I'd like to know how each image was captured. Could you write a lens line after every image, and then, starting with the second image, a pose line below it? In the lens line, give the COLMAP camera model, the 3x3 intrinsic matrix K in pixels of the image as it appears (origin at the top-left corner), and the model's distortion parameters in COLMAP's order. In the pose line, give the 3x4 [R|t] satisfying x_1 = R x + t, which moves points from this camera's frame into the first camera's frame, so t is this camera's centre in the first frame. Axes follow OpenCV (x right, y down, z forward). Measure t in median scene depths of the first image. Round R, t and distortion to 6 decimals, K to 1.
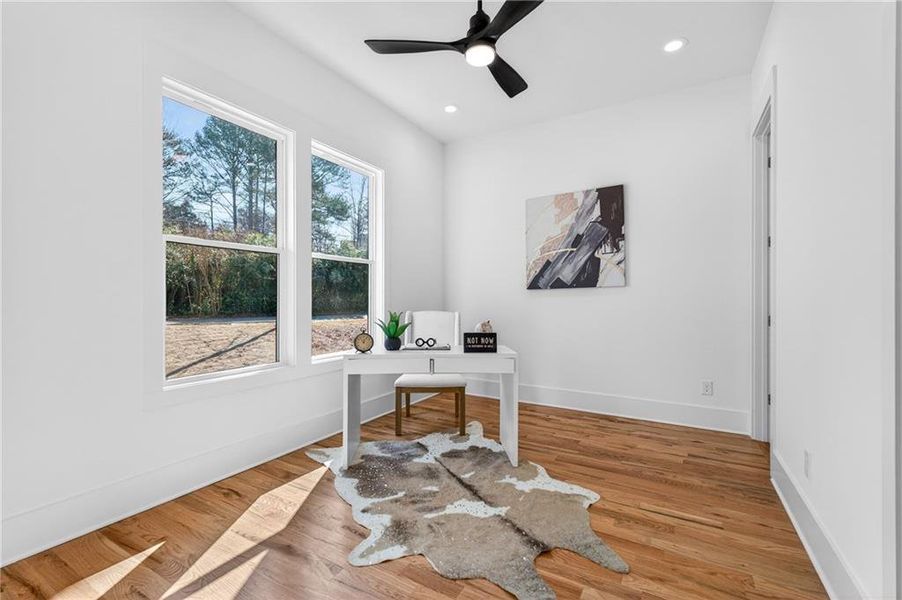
lens RADIAL K [[398.6, 0, 445.5], [0, 398.6, 300.3], [0, 0, 1]] dist [0.003245, -0.000316]
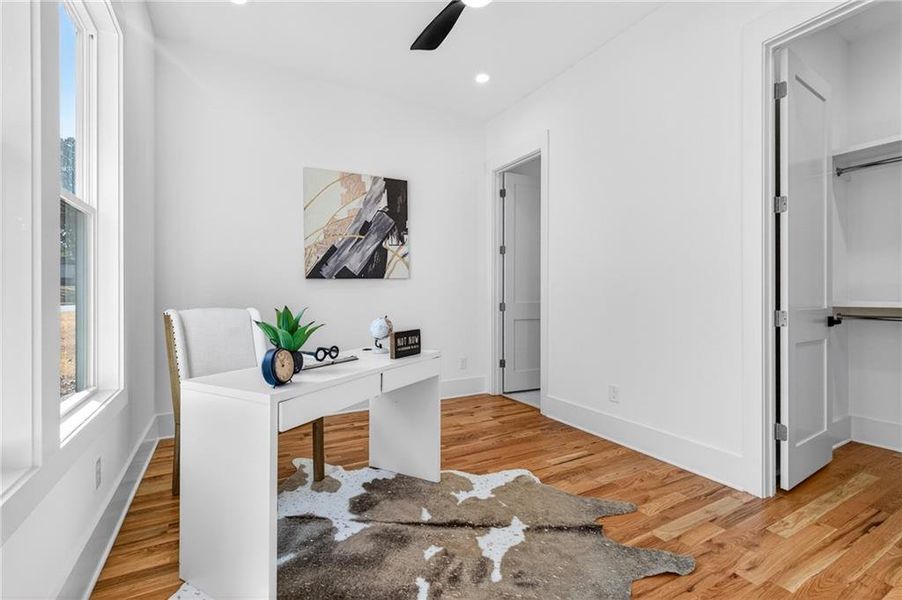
lens RADIAL K [[398.6, 0, 445.5], [0, 398.6, 300.3], [0, 0, 1]] dist [0.003245, -0.000316]
pose [[0.496204, -0.009707, 0.868152, -0.511231], [0.001210, 0.999944, 0.010488, 0.012209], [-0.868205, -0.004154, 0.496188, 0.503601]]
